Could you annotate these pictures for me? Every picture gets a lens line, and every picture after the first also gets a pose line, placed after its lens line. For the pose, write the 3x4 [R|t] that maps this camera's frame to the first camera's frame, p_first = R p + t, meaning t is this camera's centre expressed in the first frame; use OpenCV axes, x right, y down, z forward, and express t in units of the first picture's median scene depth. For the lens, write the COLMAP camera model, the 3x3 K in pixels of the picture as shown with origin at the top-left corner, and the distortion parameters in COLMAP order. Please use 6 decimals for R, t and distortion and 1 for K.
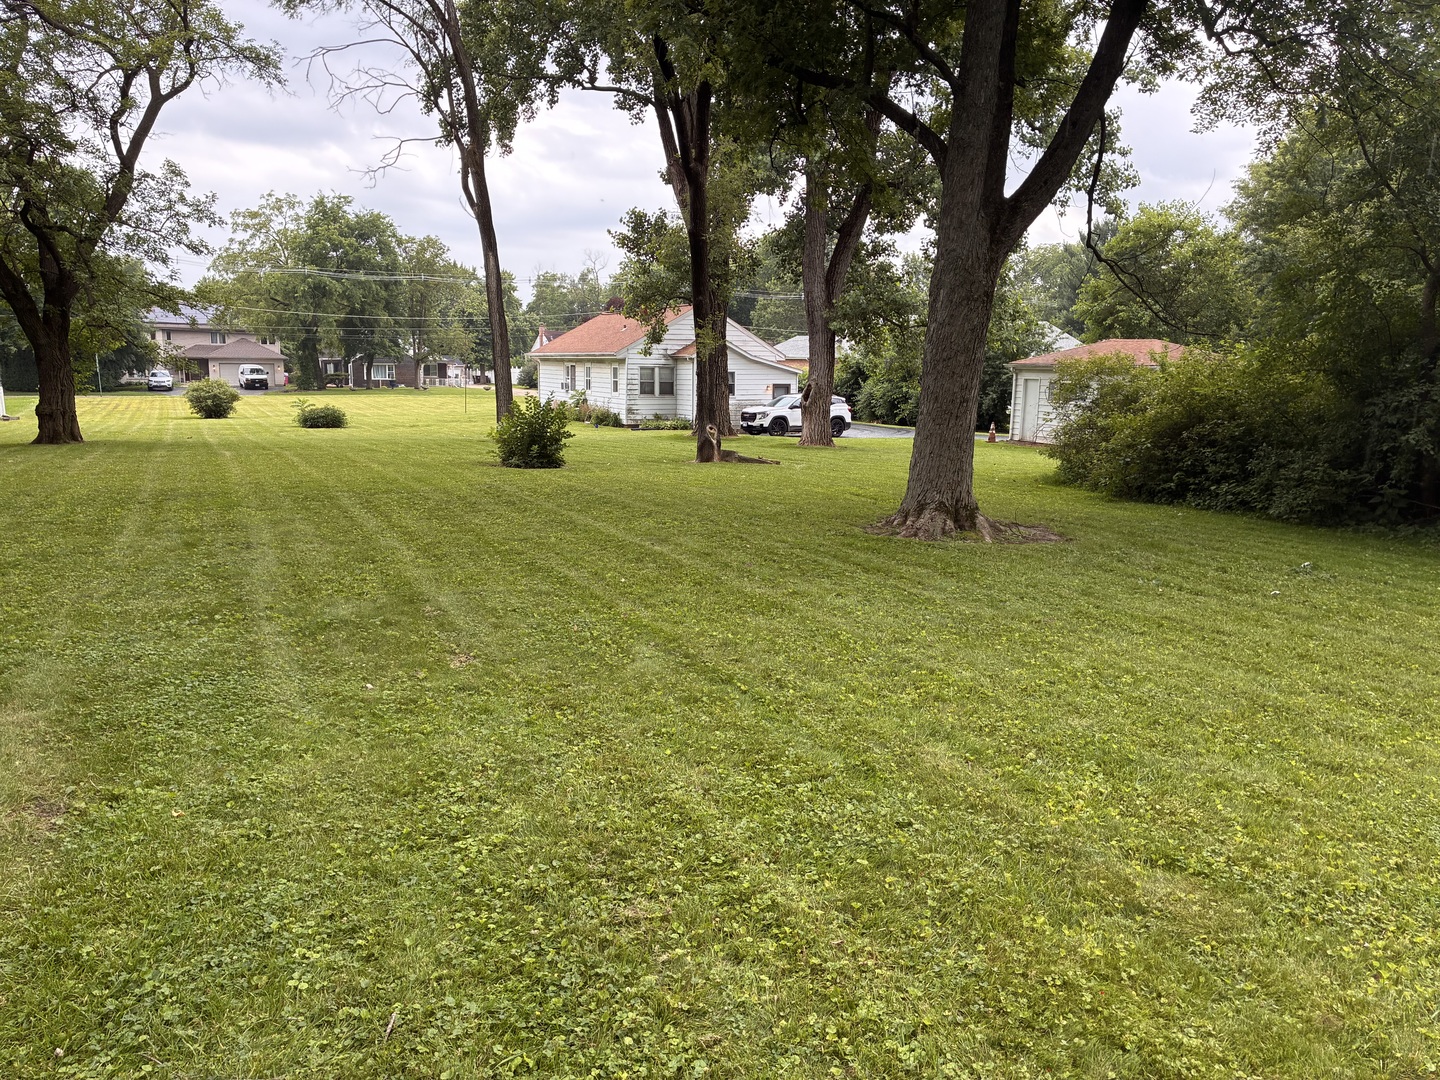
lens RADIAL K [[1087.0, 0, 720.0], [0, 1087.0, 540.0], [0, 0, 1]] dist [0.007974, -0.000761]
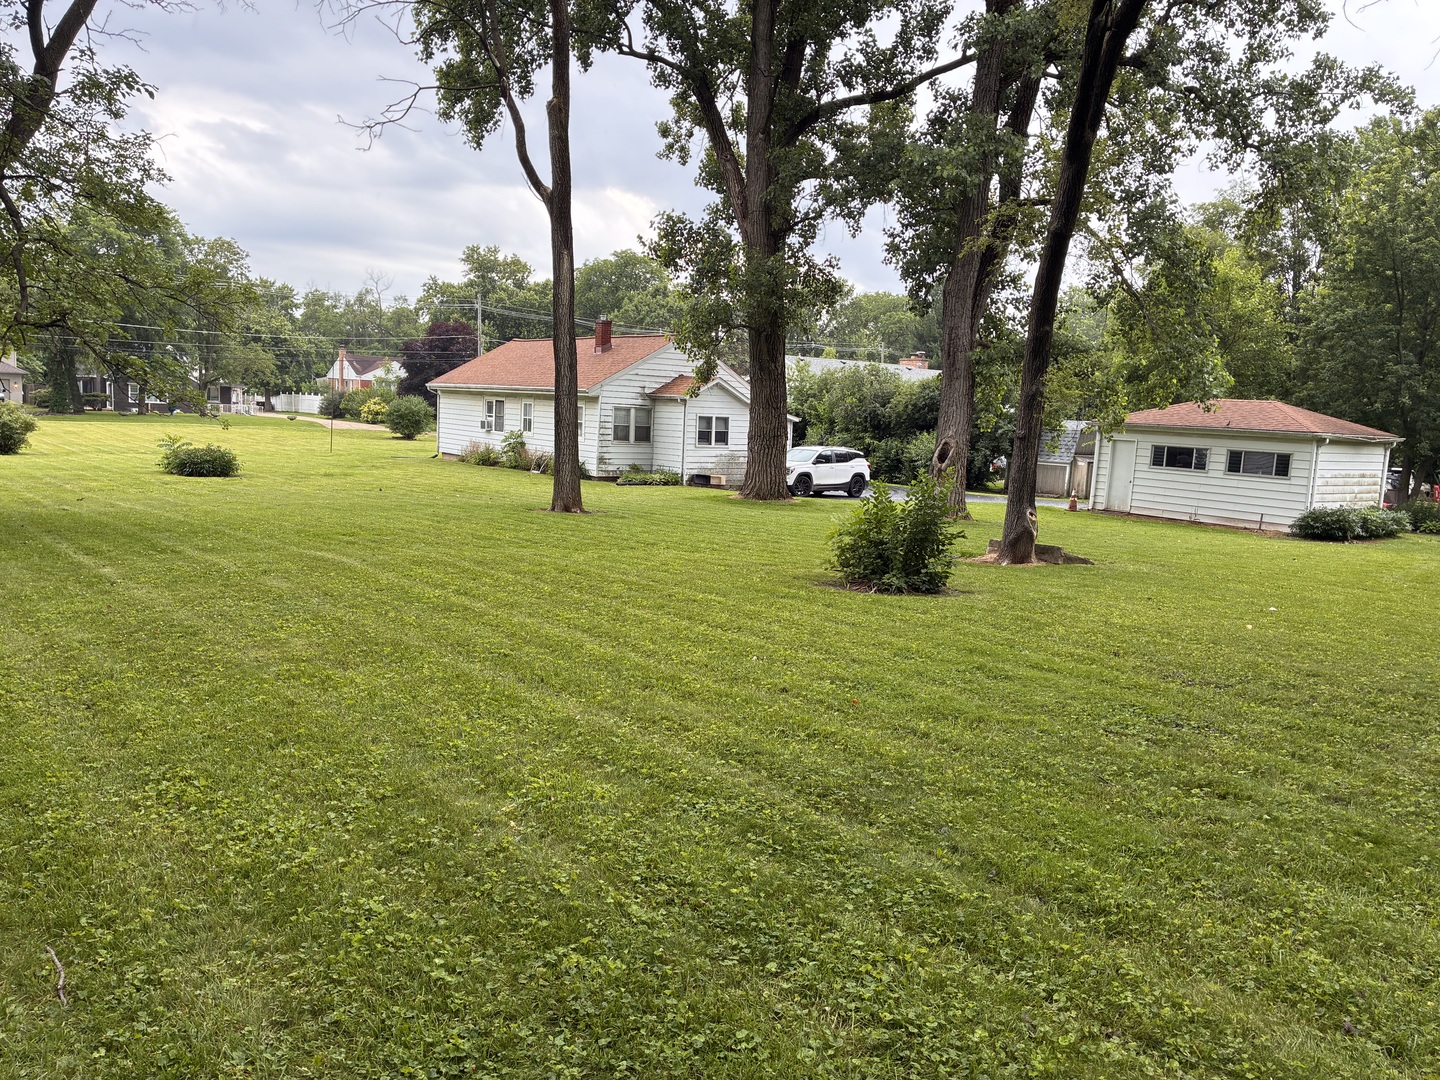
lens RADIAL K [[1081.0, 0, 744.0], [0, 1081.0, 539.0], [0, 0, 1]] dist [0.028133, -0.063521]
pose [[0.968144, 0.005493, 0.250335, -0.181100], [0.002803, 0.999459, -0.032772, -0.032157], [-0.250379, 0.032430, 0.967604, 0.185123]]
